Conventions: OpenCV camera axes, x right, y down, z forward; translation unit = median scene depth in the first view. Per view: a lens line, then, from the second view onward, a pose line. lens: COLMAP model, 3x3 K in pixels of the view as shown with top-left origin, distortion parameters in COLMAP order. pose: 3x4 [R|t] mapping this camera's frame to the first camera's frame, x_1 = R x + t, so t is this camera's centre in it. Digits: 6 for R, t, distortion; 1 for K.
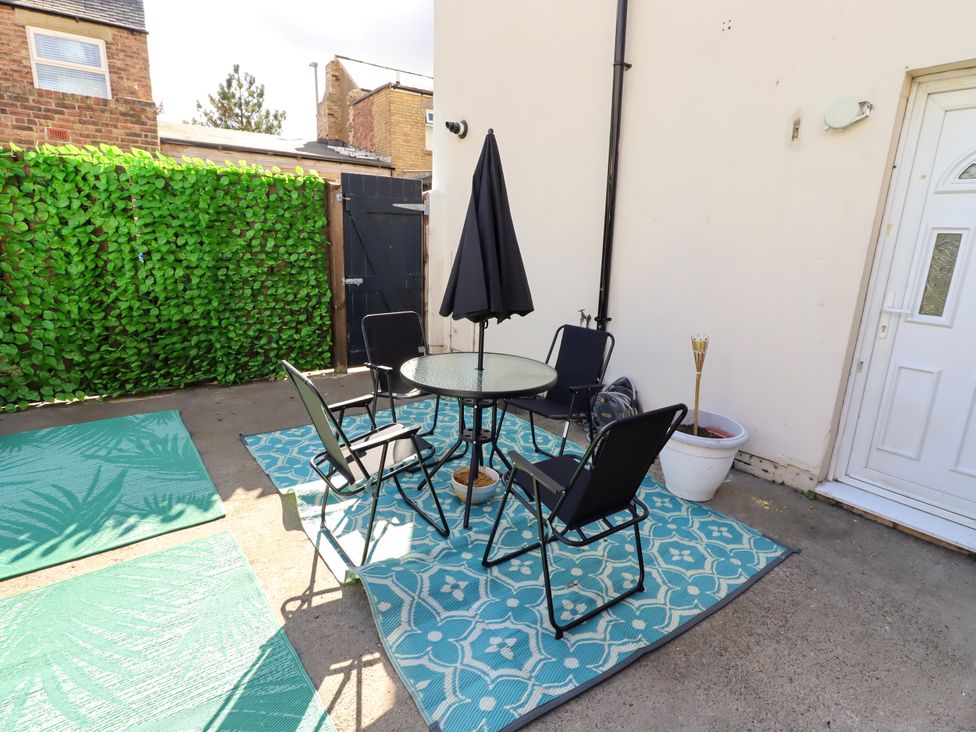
lens RADIAL K [[519.1, 0, 491.4], [0, 519.1, 352.1], [0, 0, 1]] dist [0.005395, 0.000016]
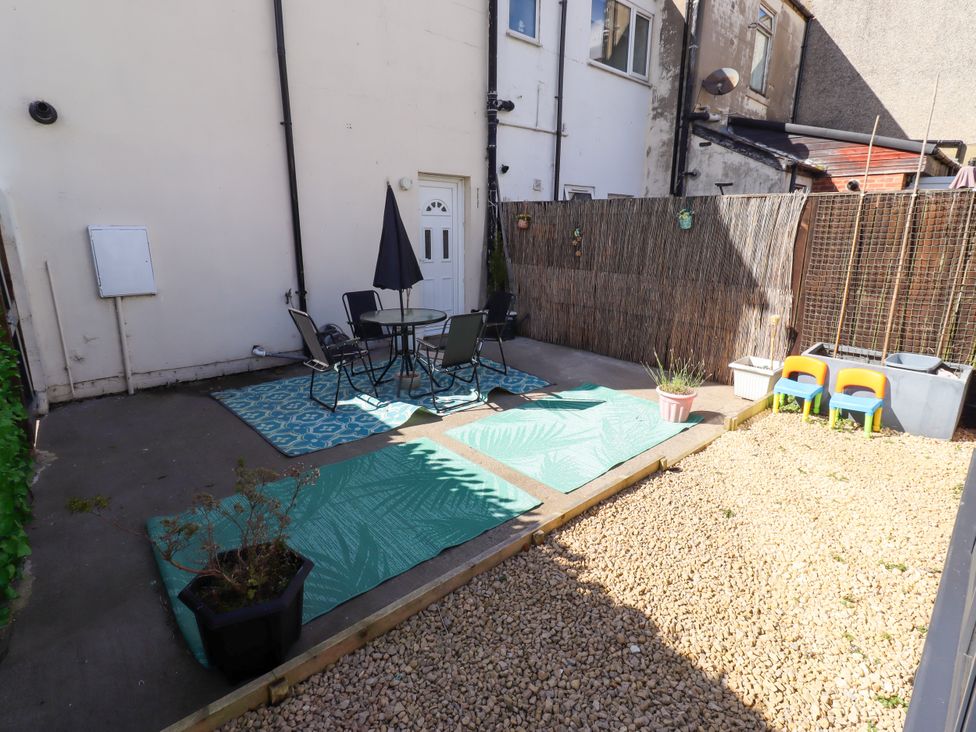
lens RADIAL K [[509.2, 0, 499.0], [0, 509.2, 350.4], [0, 0, 1]] dist [0.002773, -0.001697]
pose [[-0.074864, -0.278657, 0.957468, -1.120722], [0.210554, 0.934098, 0.288318, -0.186263], [-0.974711, 0.223184, -0.011258, 0.442490]]
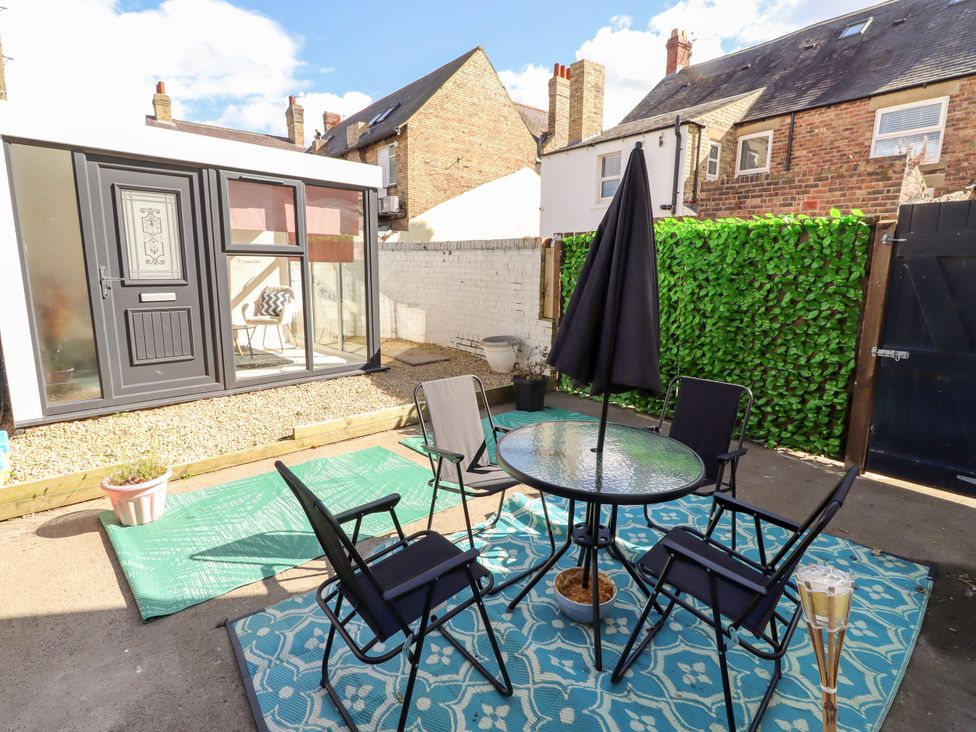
lens RADIAL K [[508.1, 0, 494.0], [0, 508.1, 352.0], [0, 0, 1]] dist [0.005003, -0.000953]
pose [[0.071473, 0.128875, -0.989082, 0.432907], [-0.239734, 0.964770, 0.108384, -0.095886], [0.968204, 0.229370, 0.099851, 0.461666]]
